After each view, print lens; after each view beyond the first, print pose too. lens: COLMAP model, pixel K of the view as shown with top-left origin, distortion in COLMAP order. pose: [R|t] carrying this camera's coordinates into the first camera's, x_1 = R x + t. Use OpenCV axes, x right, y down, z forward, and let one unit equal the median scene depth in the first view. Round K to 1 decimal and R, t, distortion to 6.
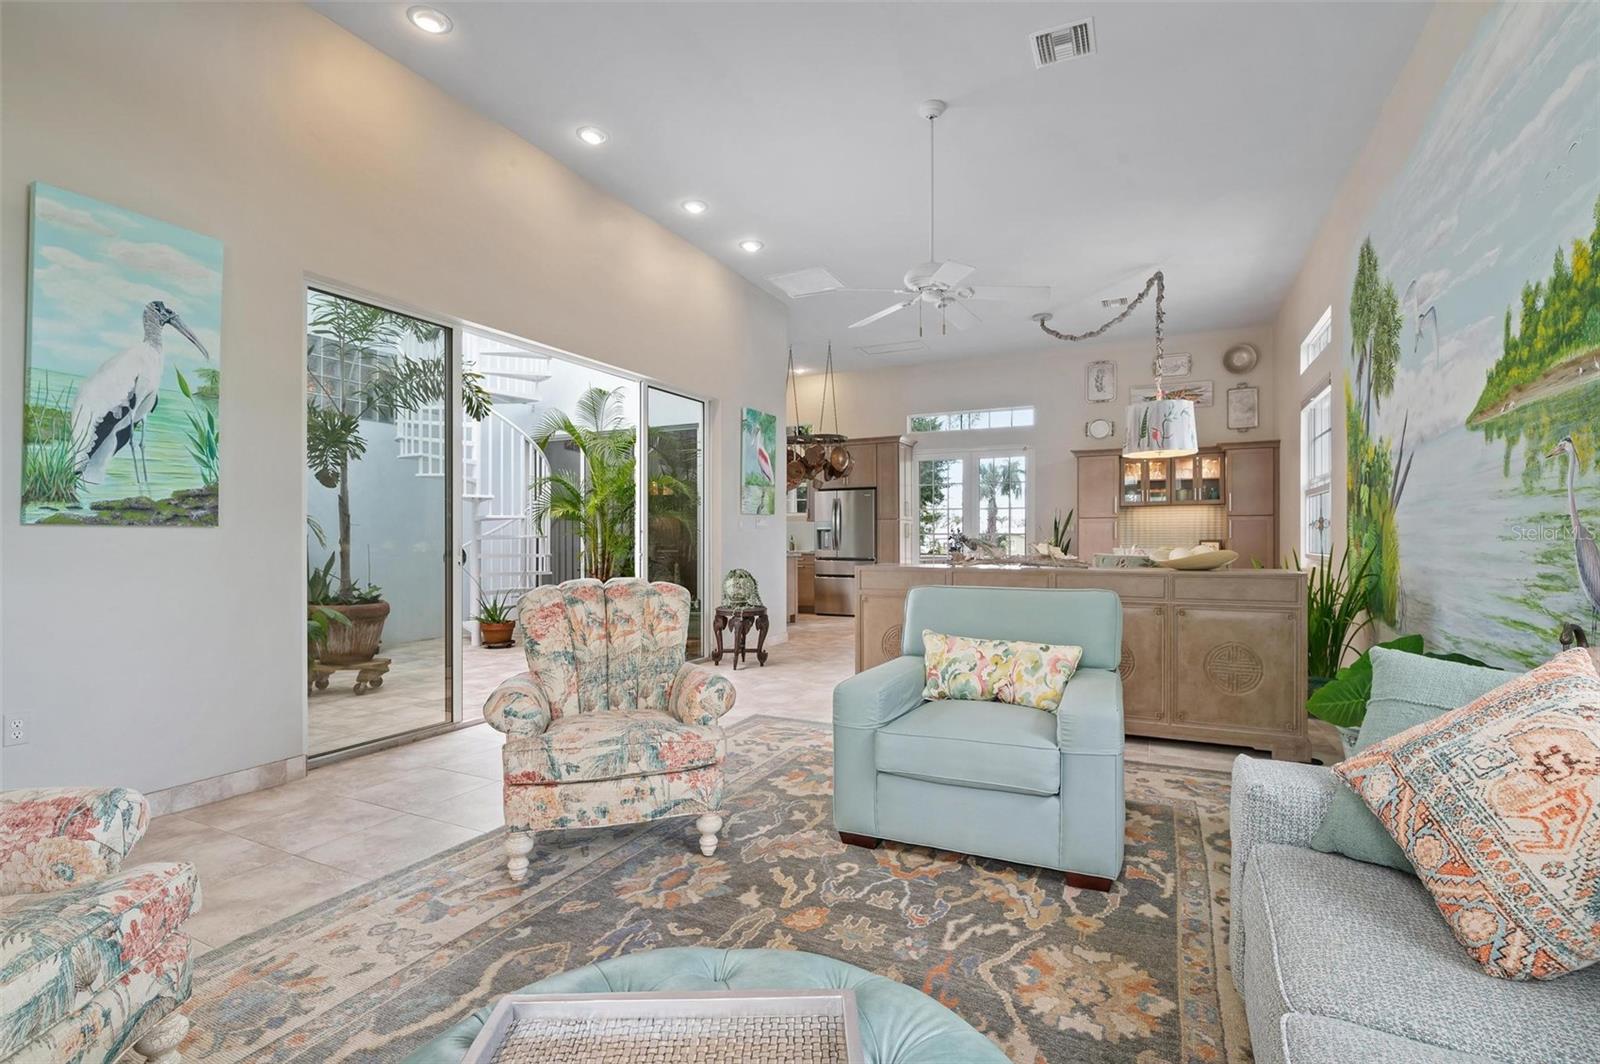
lens RADIAL K [[739.0, 0, 805.8], [0, 739.0, 536.7], [0, 0, 1]] dist [-0.006878, -0.006773]
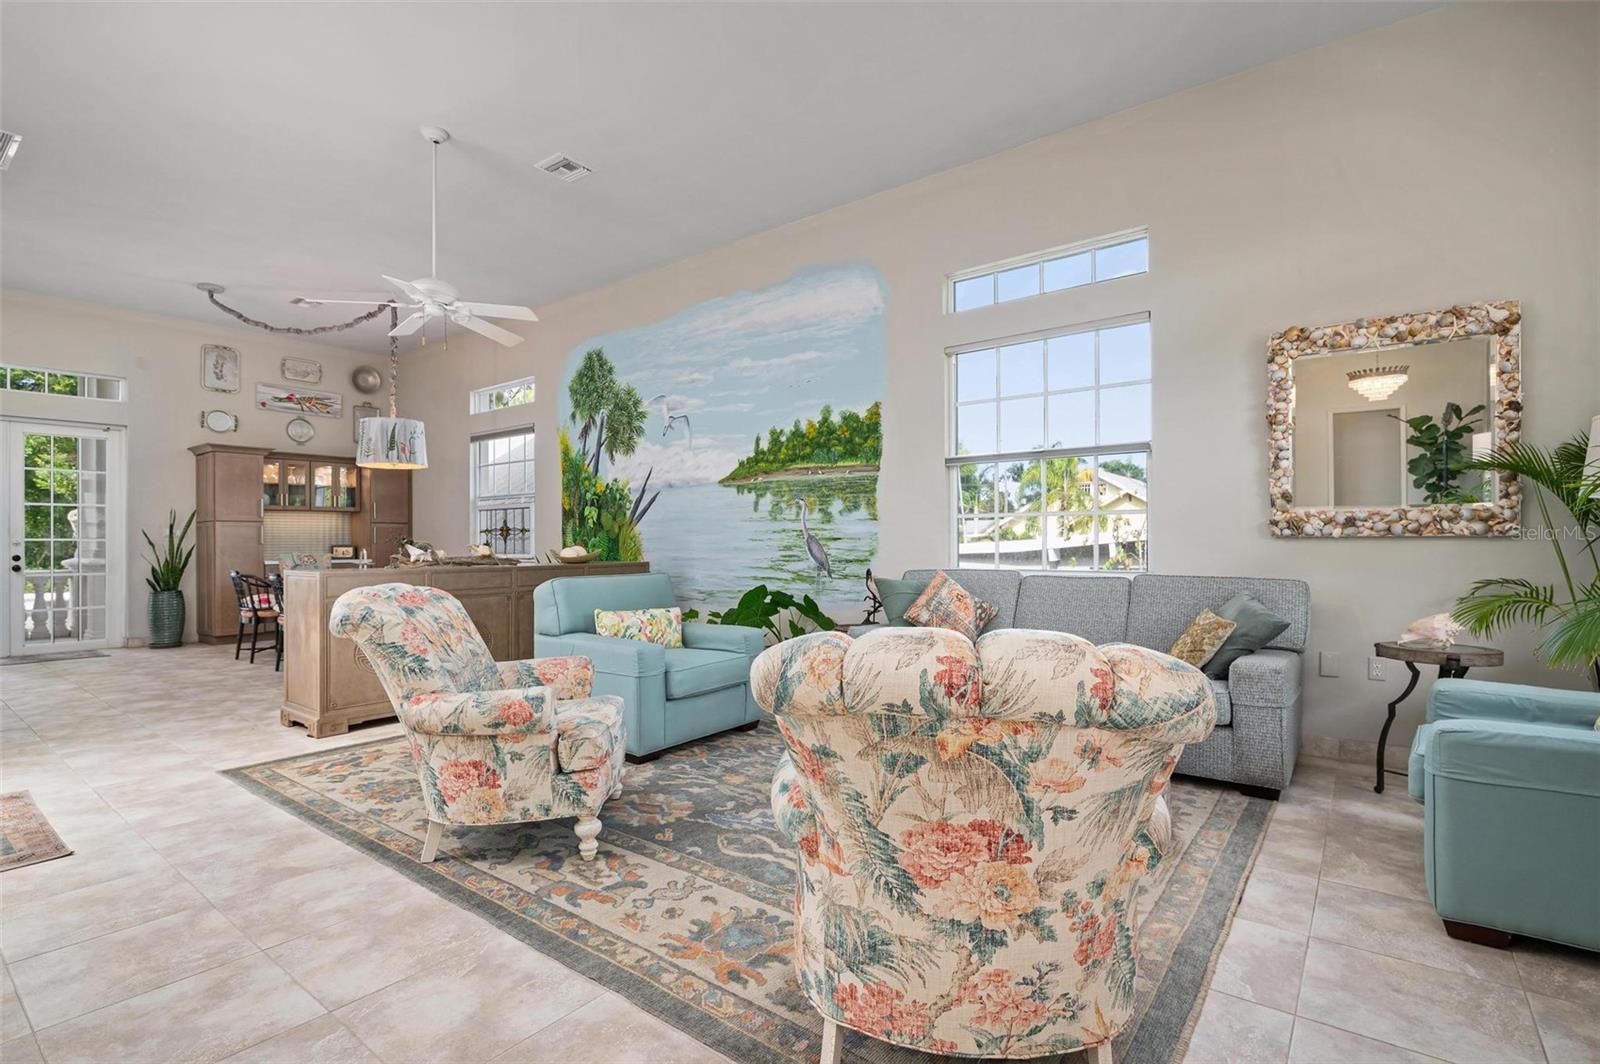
lens RADIAL K [[739.0, 0, 825.7], [0, 739.0, 539.4], [0, 0, 1]] dist [-0.006878, -0.006773]
pose [[0.182101, 0.002450, 0.983277, -1.128794], [0.003510, 0.999989, -0.003142, 0.007270], [-0.983274, 0.004023, 0.182090, 0.386865]]
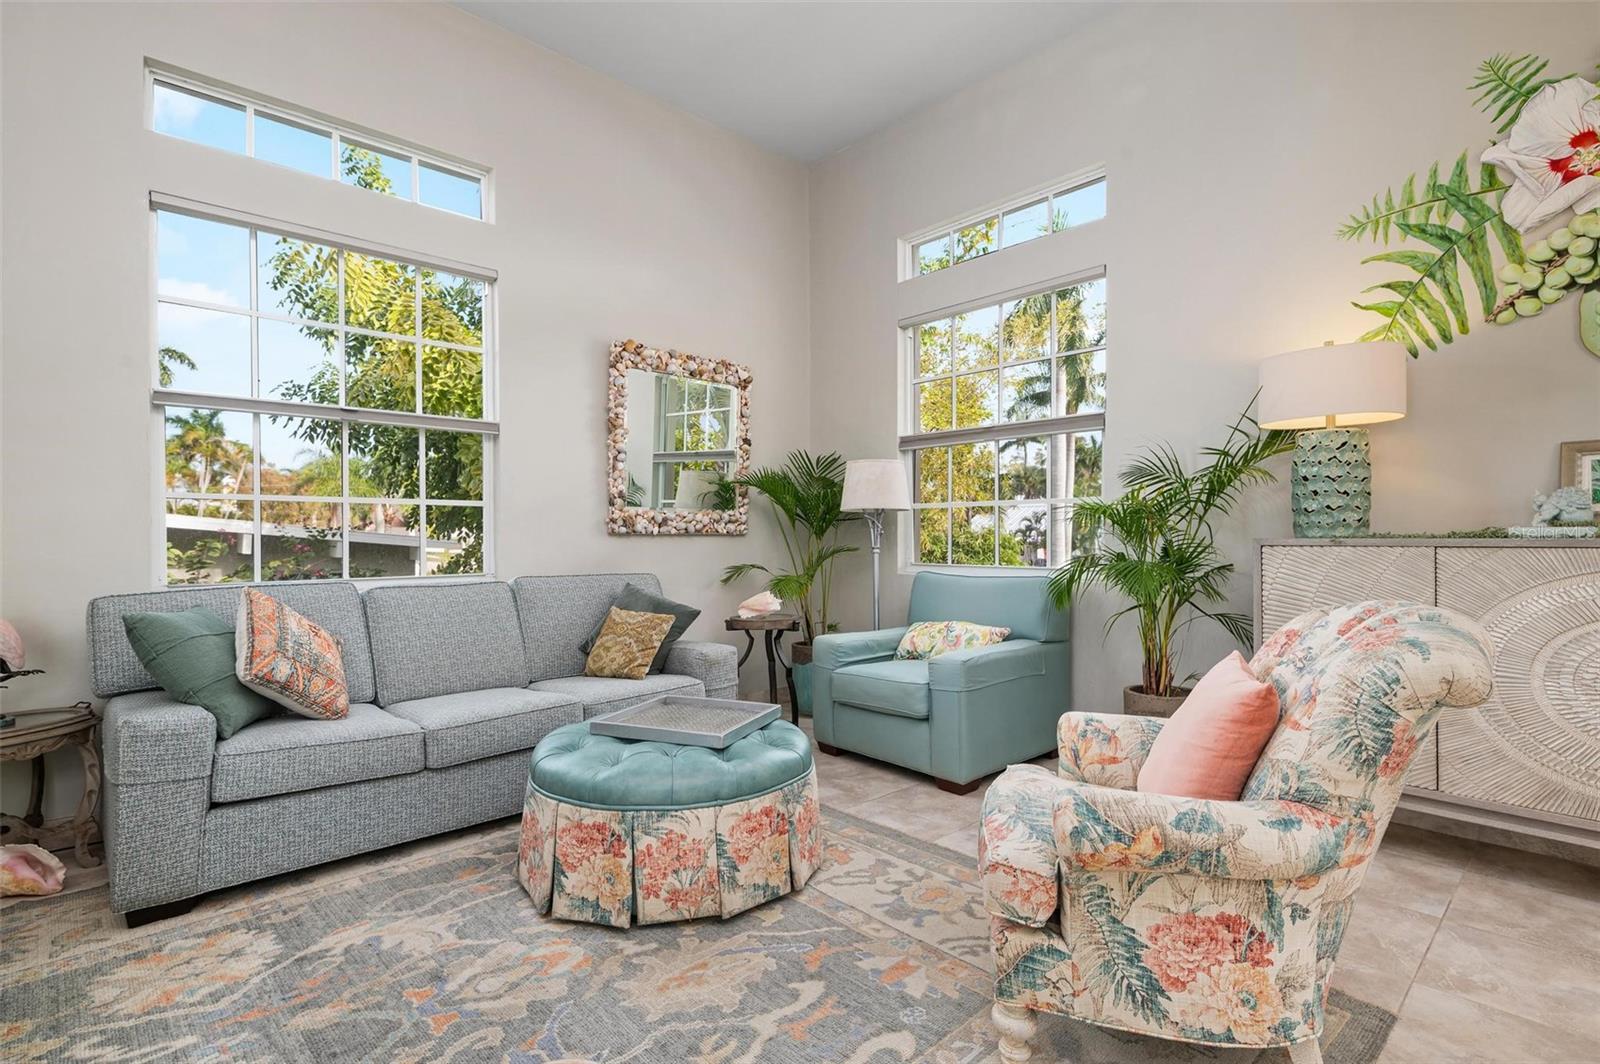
lens RADIAL K [[739.0, 0, 784.1], [0, 739.0, 559.3], [0, 0, 1]] dist [-0.006878, -0.006773]
pose [[-0.926066, -0.006480, 0.377306, -0.489292], [0.004425, 0.999597, 0.028027, 0.011440], [-0.377336, 0.027624, -0.925664, 1.029740]]
